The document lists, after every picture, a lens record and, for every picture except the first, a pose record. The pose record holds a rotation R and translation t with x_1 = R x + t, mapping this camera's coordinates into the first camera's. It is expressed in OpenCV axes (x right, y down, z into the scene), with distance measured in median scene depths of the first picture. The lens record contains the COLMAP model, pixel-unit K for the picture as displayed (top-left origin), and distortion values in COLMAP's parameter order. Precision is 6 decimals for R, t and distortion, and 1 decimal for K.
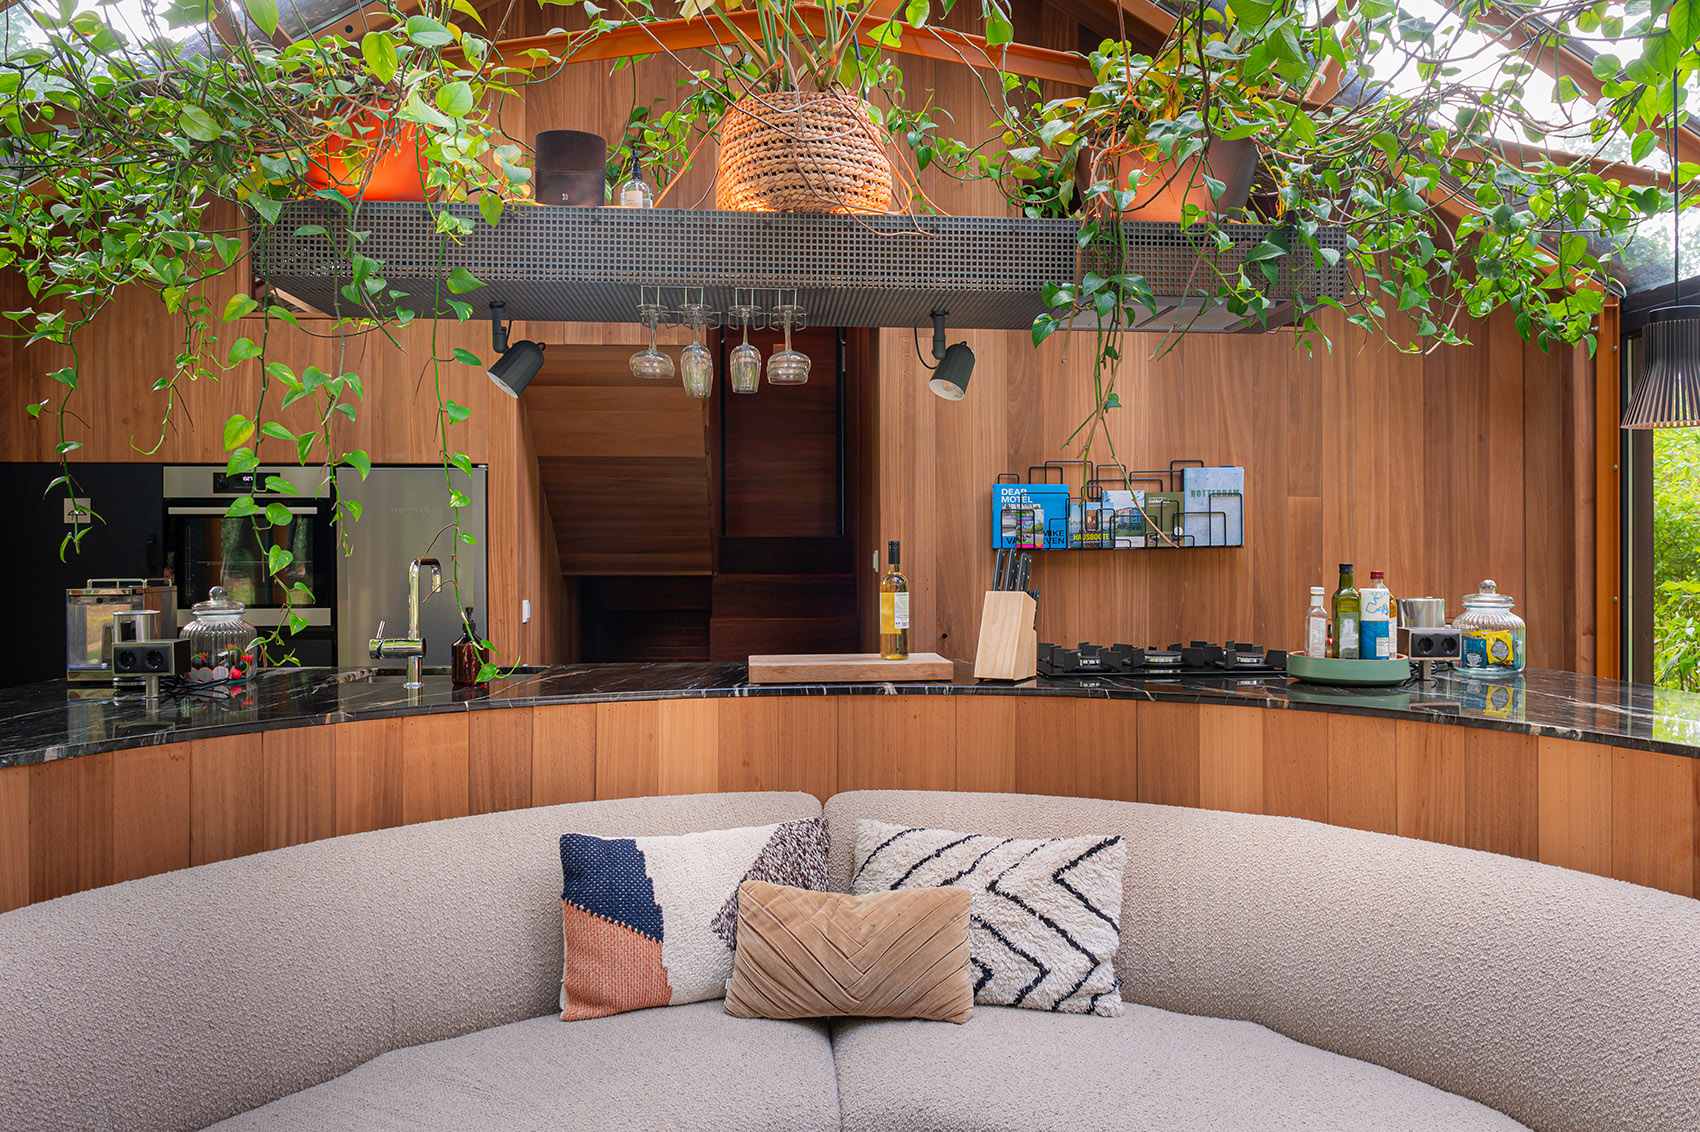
lens RADIAL K [[1181.5, 0, 850.0], [0, 1181.5, 566.0], [0, 0, 1]] dist [-0.006913, -0.003216]
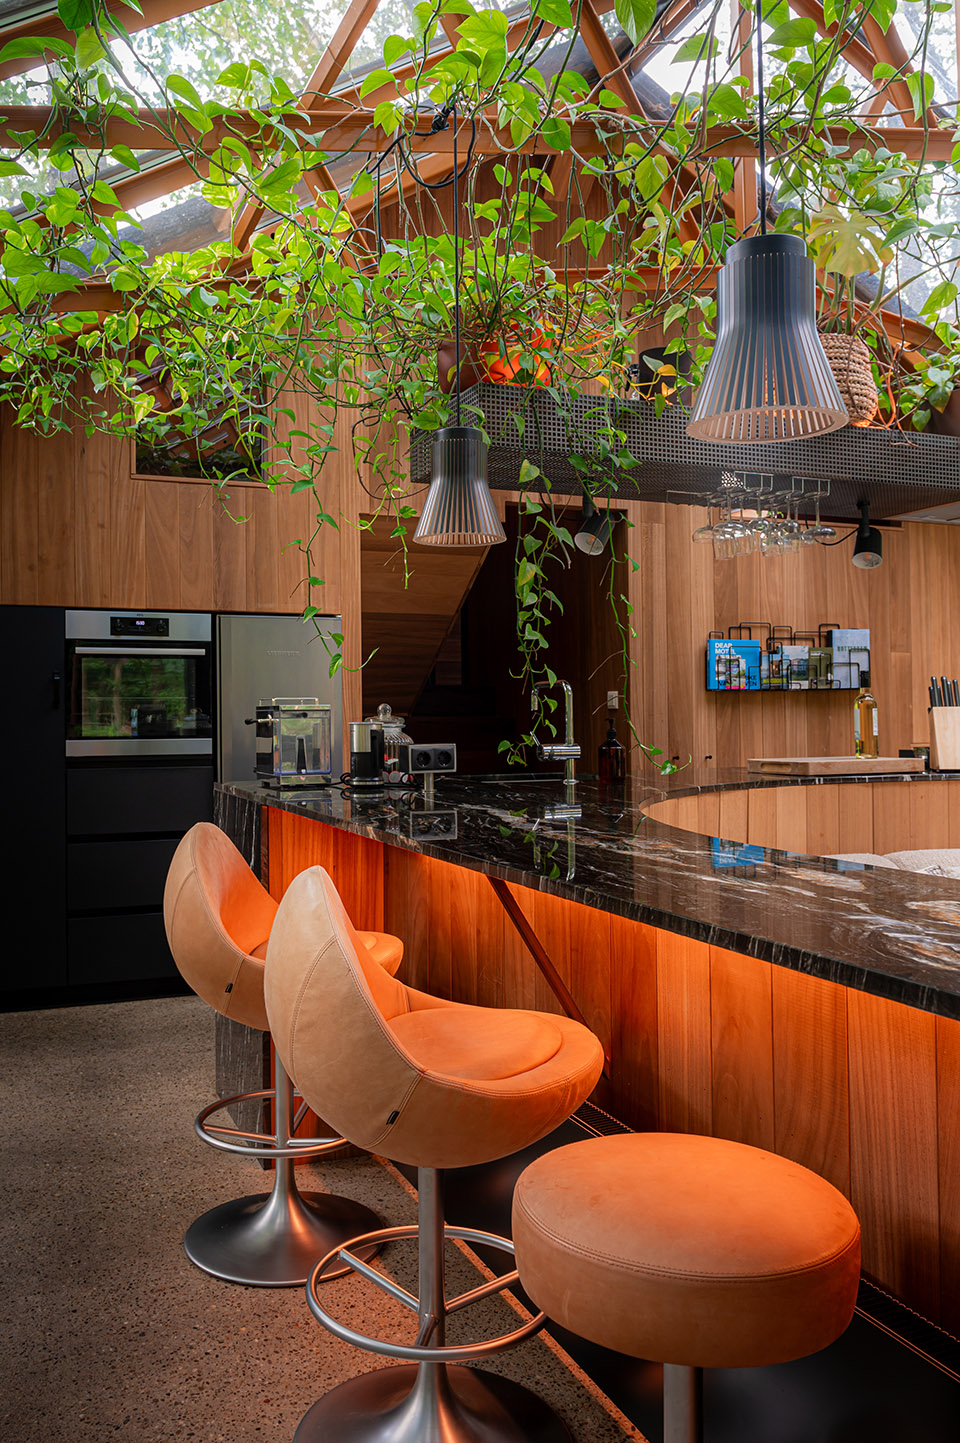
lens RADIAL K [[1002.9, 0, 480.0], [0, 1002.9, 721.5], [0, 0, 1]] dist [-0.006913, -0.003216]
pose [[0.971640, -0.005217, 0.236406, -0.375504], [0.005965, 0.999979, -0.002448, 0.021086], [-0.236388, 0.003788, 0.971651, 0.000887]]
